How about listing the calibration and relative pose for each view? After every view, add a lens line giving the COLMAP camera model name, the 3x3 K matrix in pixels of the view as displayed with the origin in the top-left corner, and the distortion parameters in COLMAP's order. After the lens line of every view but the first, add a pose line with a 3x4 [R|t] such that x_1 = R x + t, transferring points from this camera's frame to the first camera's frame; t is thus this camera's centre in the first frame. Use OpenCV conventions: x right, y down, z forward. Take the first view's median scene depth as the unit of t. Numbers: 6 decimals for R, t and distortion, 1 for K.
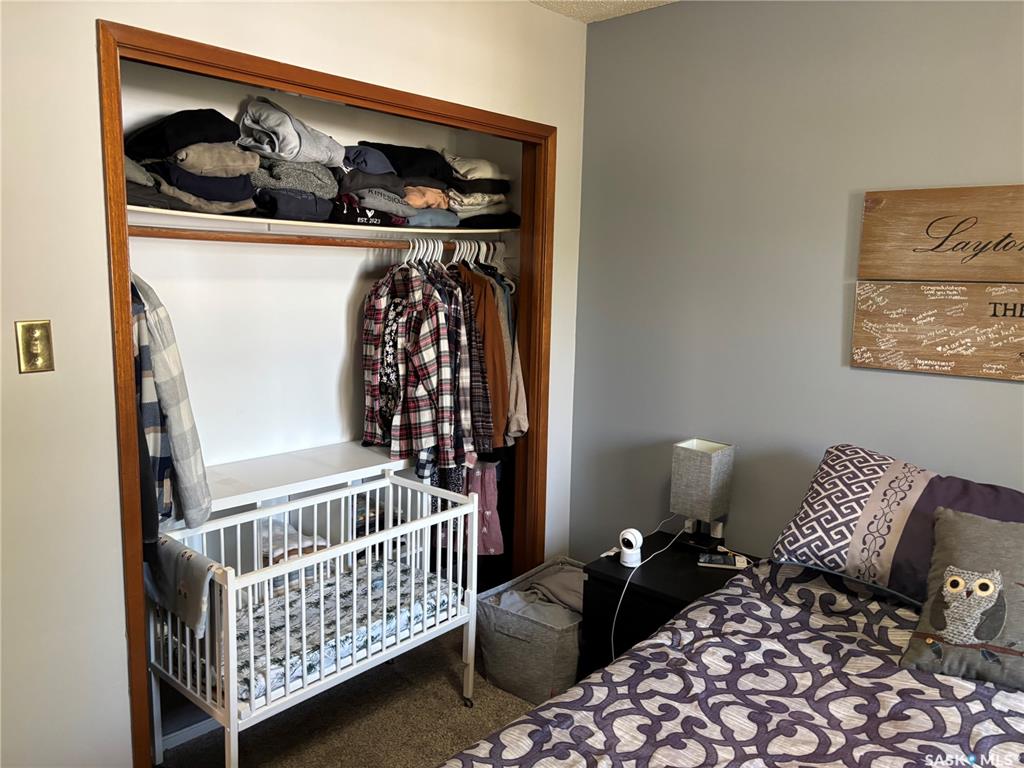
lens RADIAL K [[777.1, 0, 508.6], [0, 777.1, 382.2], [0, 0, 1]] dist [0.046324, -0.046666]
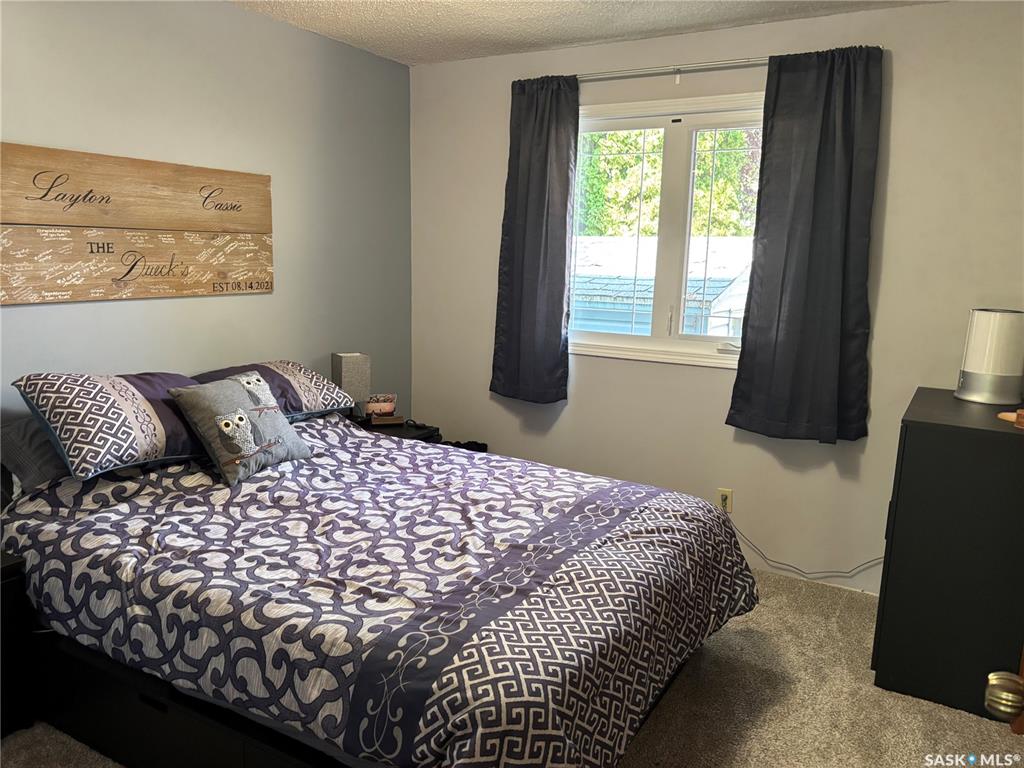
lens RADIAL K [[777.1, 0, 508.1], [0, 777.1, 384.0], [0, 0, 1]] dist [0.046324, -0.046666]
pose [[-0.210505, -0.194960, 0.957955, -0.851400], [0.109044, 0.969115, 0.221192, -0.087524], [-0.971492, 0.151021, -0.182744, 0.606095]]
